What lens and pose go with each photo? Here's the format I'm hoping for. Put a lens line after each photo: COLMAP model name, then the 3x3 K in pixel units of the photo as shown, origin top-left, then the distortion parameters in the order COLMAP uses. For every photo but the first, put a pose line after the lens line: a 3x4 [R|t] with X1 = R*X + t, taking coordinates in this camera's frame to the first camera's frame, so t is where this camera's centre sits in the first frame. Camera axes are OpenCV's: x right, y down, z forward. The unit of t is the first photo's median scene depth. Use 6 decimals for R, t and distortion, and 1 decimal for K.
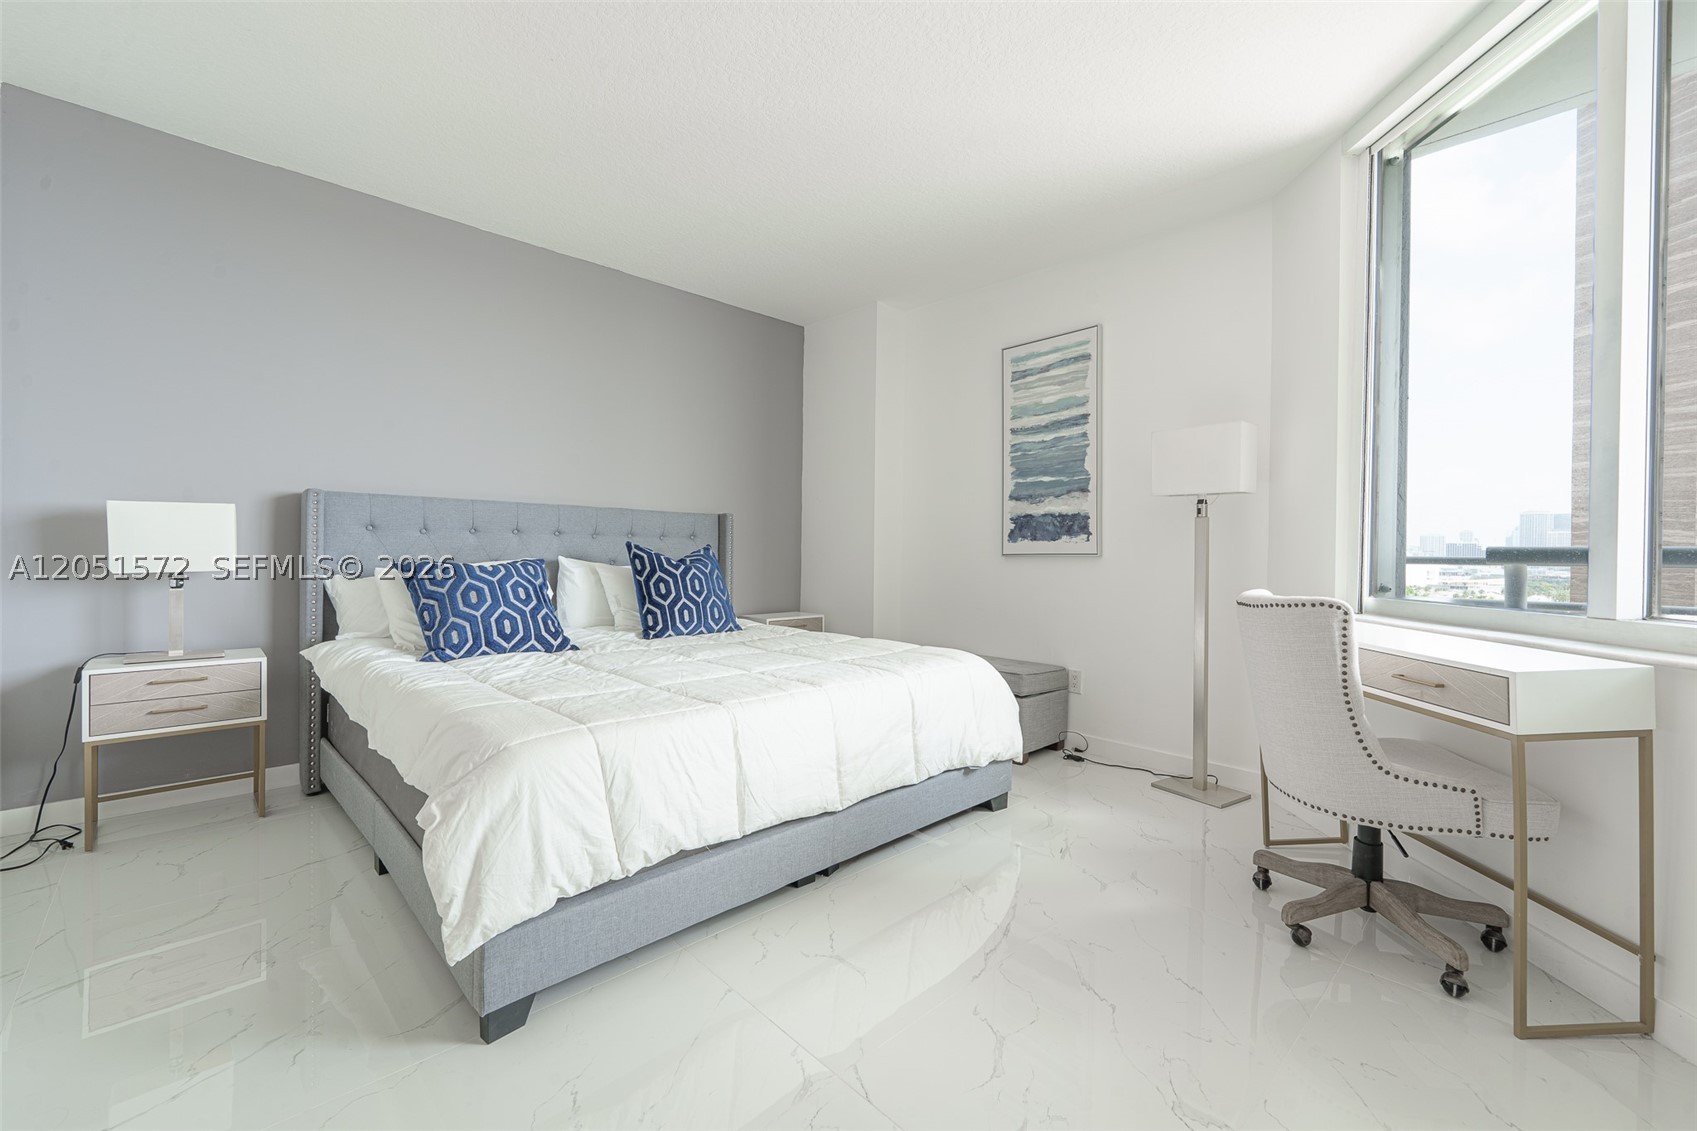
lens RADIAL K [[686.4, 0, 844.8], [0, 686.4, 568.6], [0, 0, 1]] dist [-0.000574, -0.000372]
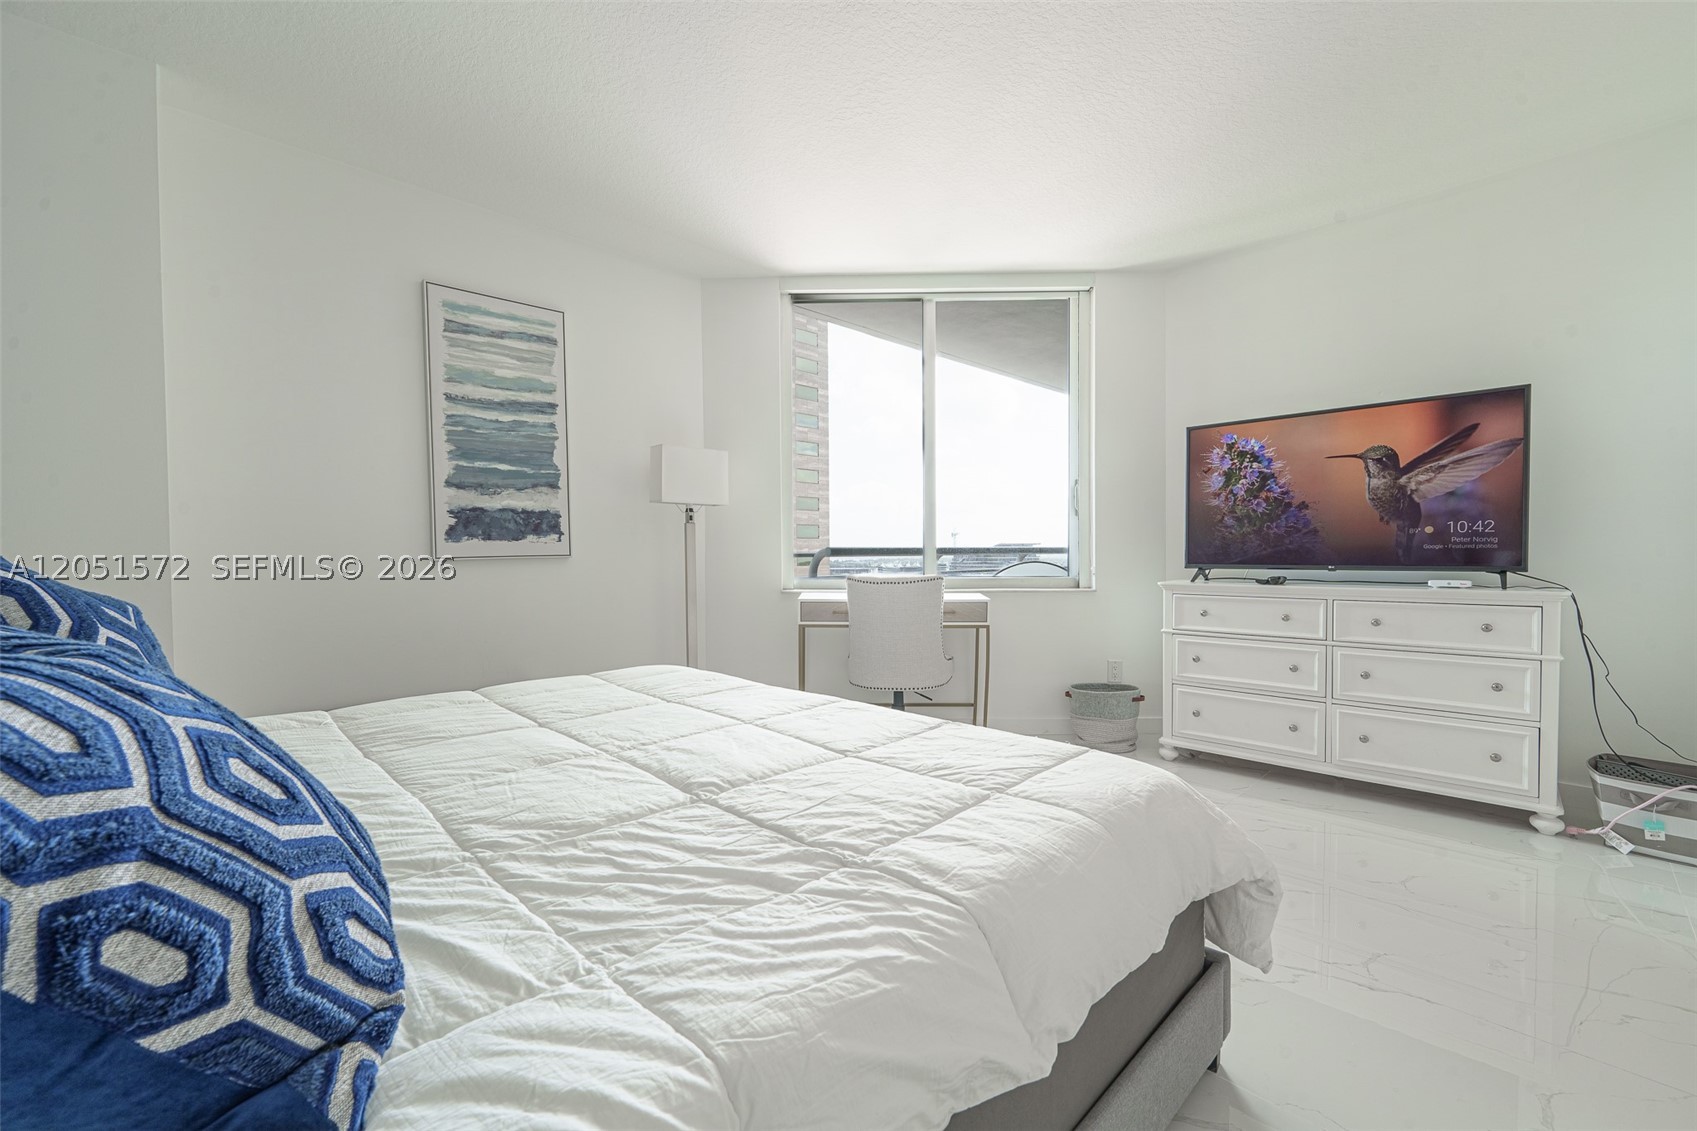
lens RADIAL K [[686.4, 0, 844.8], [0, 686.4, 568.6], [0, 0, 1]] dist [-0.000574, -0.000372]
pose [[0.002457, -0.035961, 0.999350, -0.548910], [0.030277, 0.998898, 0.035870, -0.024031], [-0.999539, 0.030169, 0.003543, 0.584580]]
